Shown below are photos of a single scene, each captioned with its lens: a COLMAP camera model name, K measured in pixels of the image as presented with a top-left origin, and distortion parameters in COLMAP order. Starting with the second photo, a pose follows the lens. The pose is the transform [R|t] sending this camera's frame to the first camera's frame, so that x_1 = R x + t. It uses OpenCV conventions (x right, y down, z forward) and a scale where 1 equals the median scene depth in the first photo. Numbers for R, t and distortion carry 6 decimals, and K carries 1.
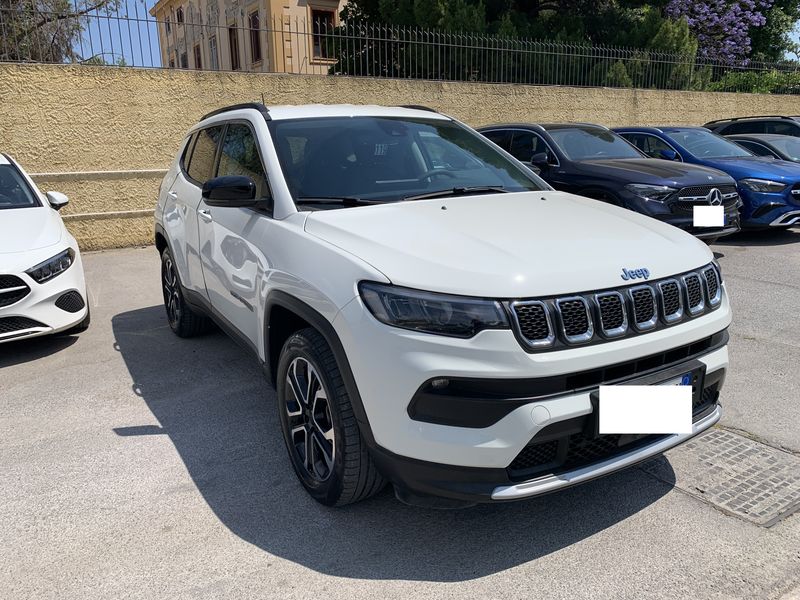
lens RADIAL K [[603.3, 0, 397.6], [0, 603.3, 298.5], [0, 0, 1]] dist [0.034090, -0.028957]
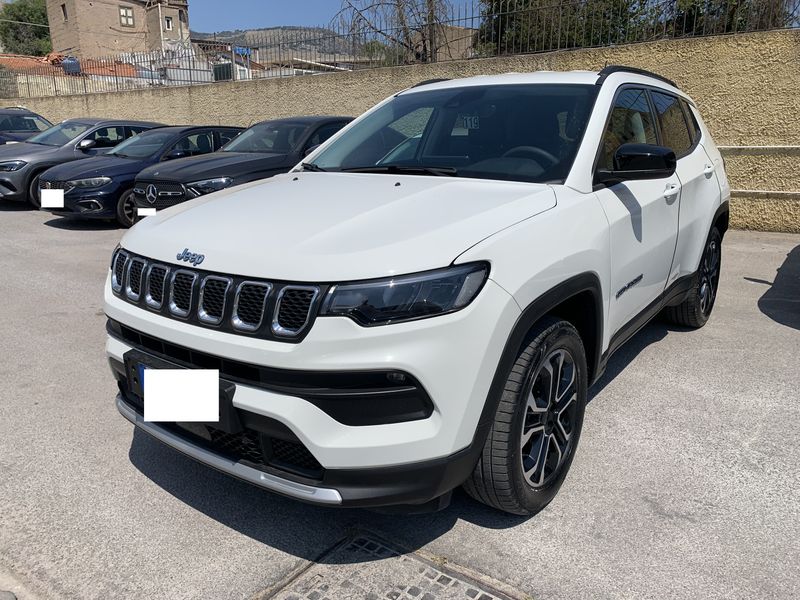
lens RADIAL K [[603.3, 0, 401.3], [0, 603.3, 298.9], [0, 0, 1]] dist [0.034090, -0.028957]
pose [[0.391193, 0.260483, -0.882676, 0.955827], [-0.225051, 0.957066, 0.182695, -0.156697], [0.892368, 0.127178, 0.433019, 0.627362]]
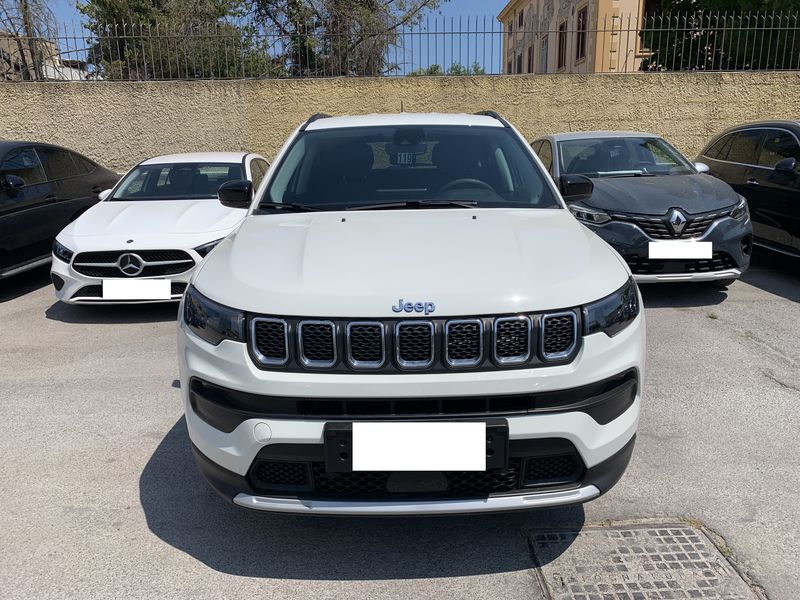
lens RADIAL K [[603.3, 0, 407.9], [0, 603.3, 300.3], [0, 0, 1]] dist [0.034090, -0.028957]
pose [[0.869738, 0.127125, -0.476859, 0.569552], [-0.123877, 0.991554, 0.038398, -0.058962], [0.477713, 0.025676, 0.878141, 0.144630]]
